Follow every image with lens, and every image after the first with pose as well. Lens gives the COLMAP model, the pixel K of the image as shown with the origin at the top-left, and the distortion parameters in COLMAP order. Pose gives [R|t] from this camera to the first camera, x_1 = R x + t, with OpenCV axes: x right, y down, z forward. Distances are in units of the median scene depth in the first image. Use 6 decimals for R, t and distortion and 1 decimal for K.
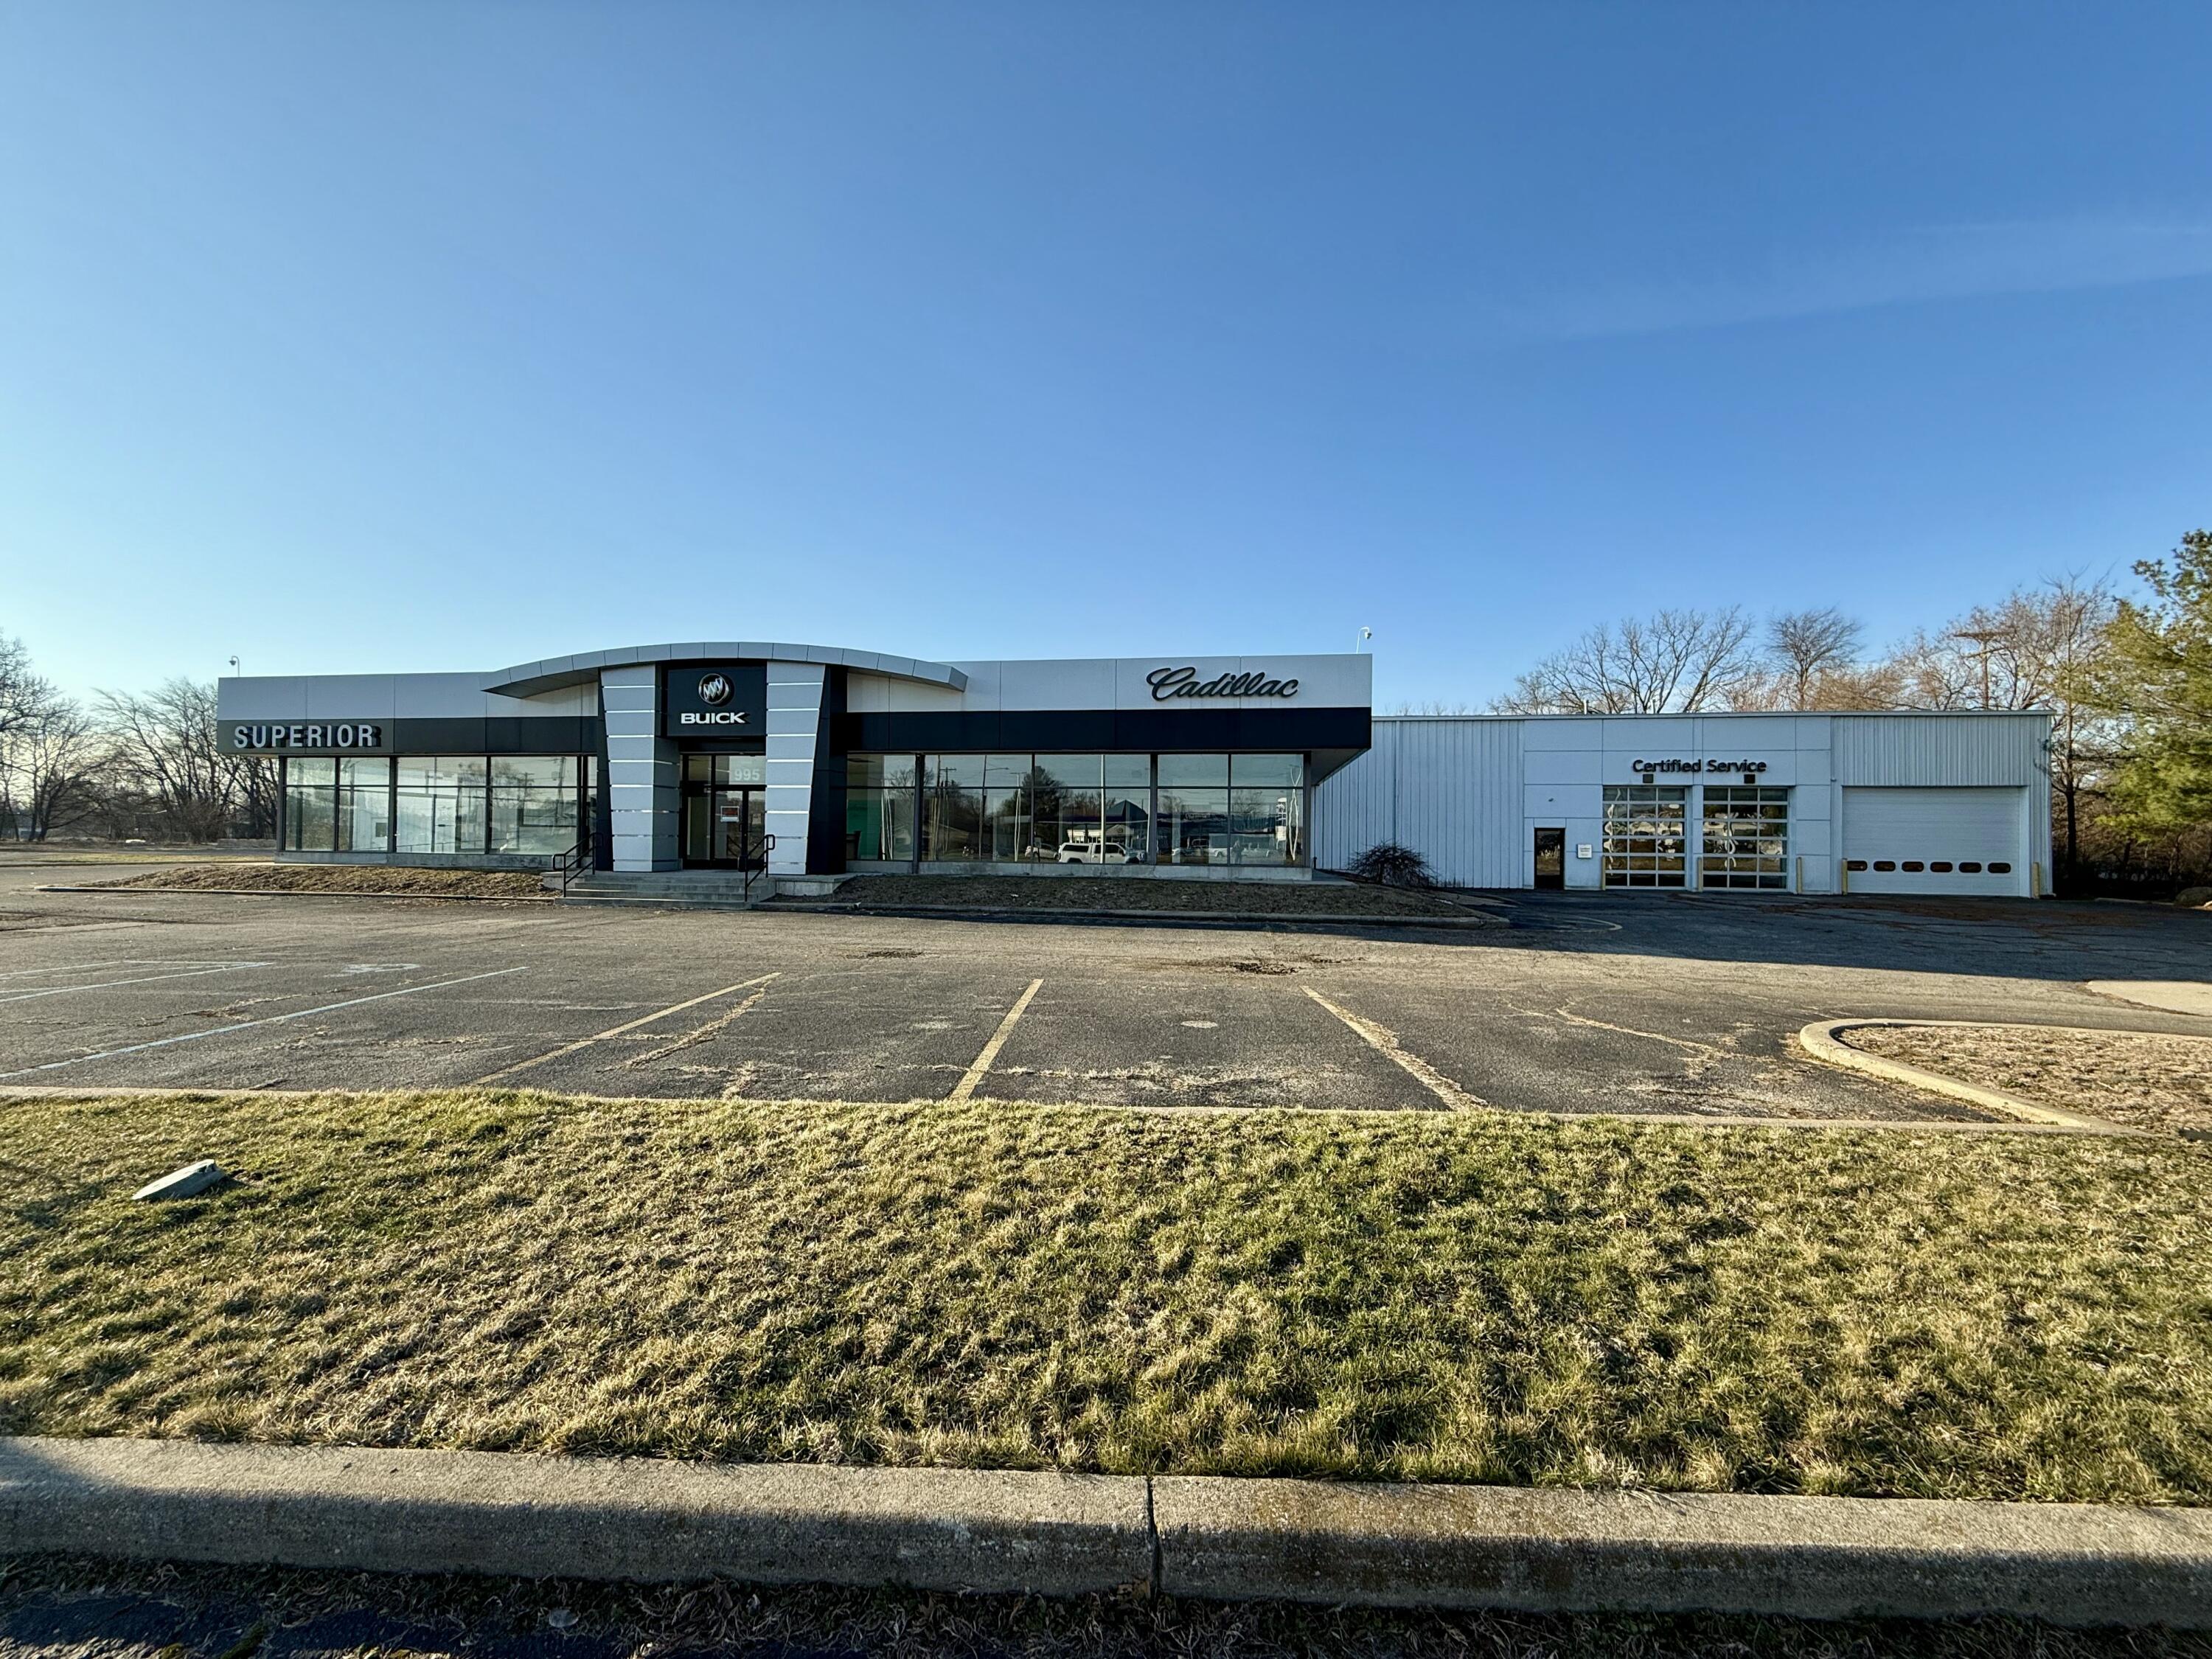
lens RADIAL K [[878.5, 0, 1101.3], [0, 878.5, 831.6], [0, 0, 1]] dist [-0.001950, -0.000140]
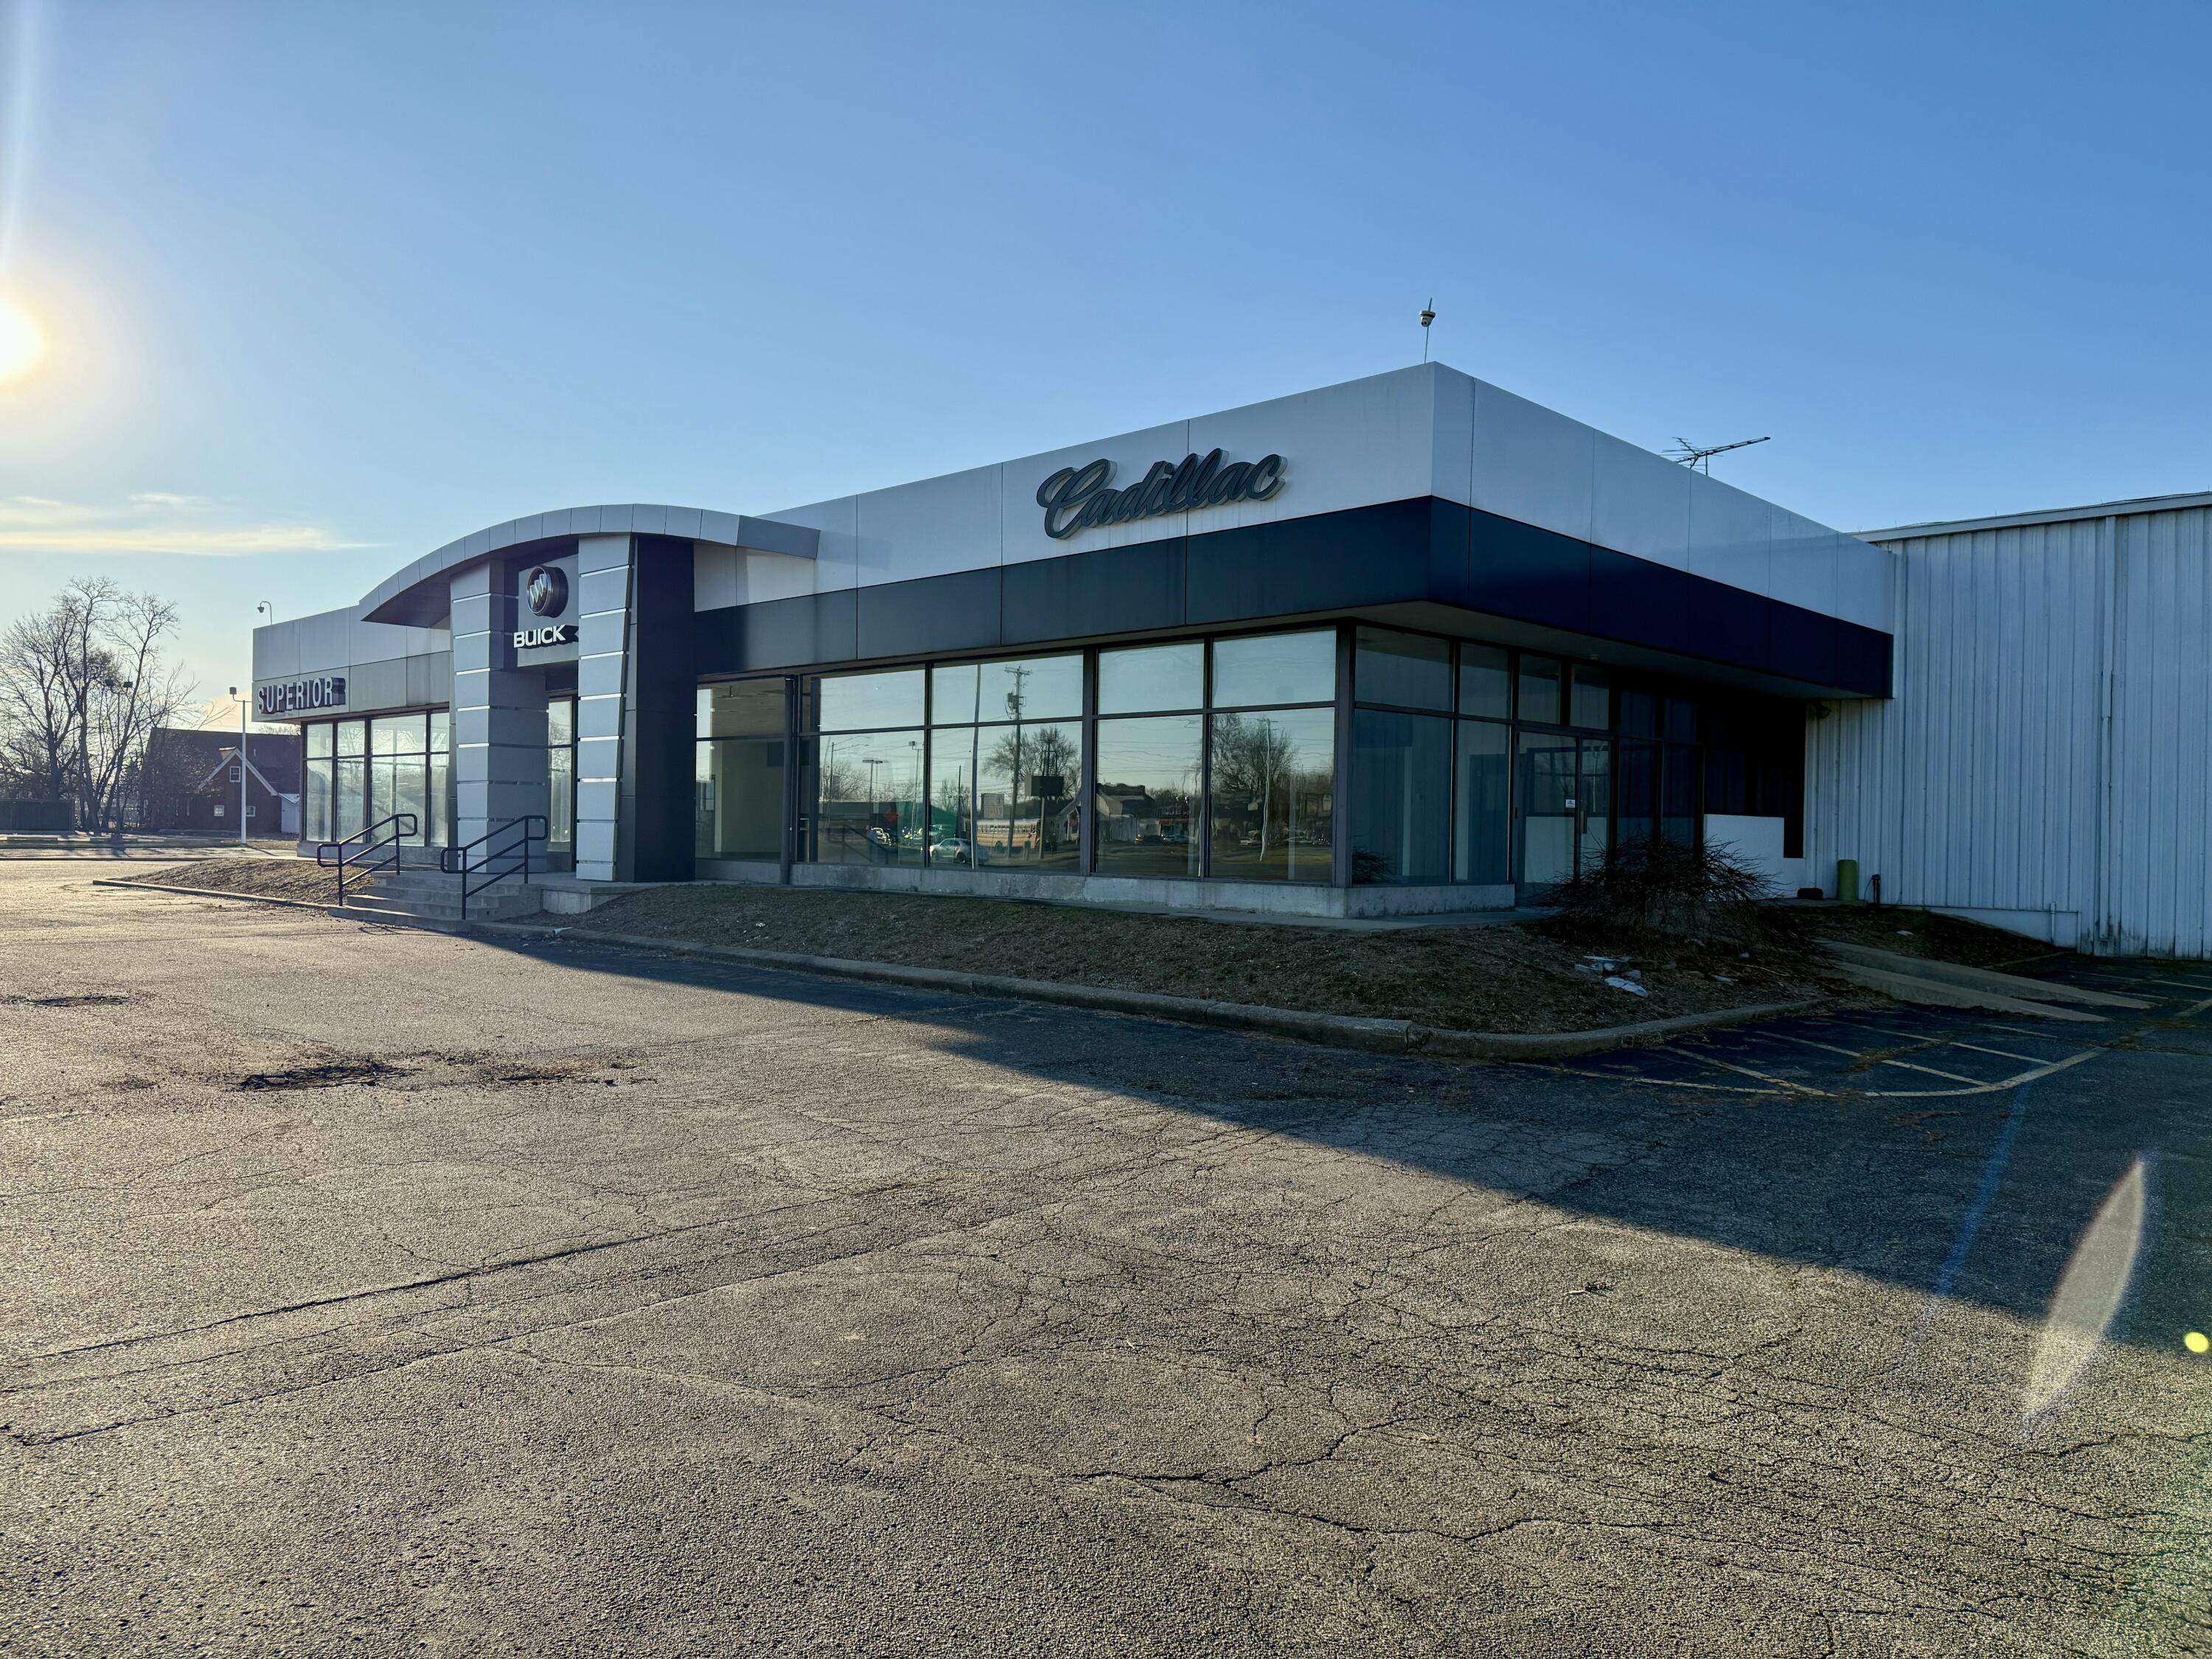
lens RADIAL K [[1532.7, 0, 1103.4], [0, 1532.7, 834.7], [0, 0, 1]] dist [0.096445, -0.131411]
pose [[0.819636, 0.002461, -0.572879, 0.551601], [0.000496, 0.999987, 0.005006, 0.010663], [0.572885, -0.004387, 0.819624, 0.300456]]
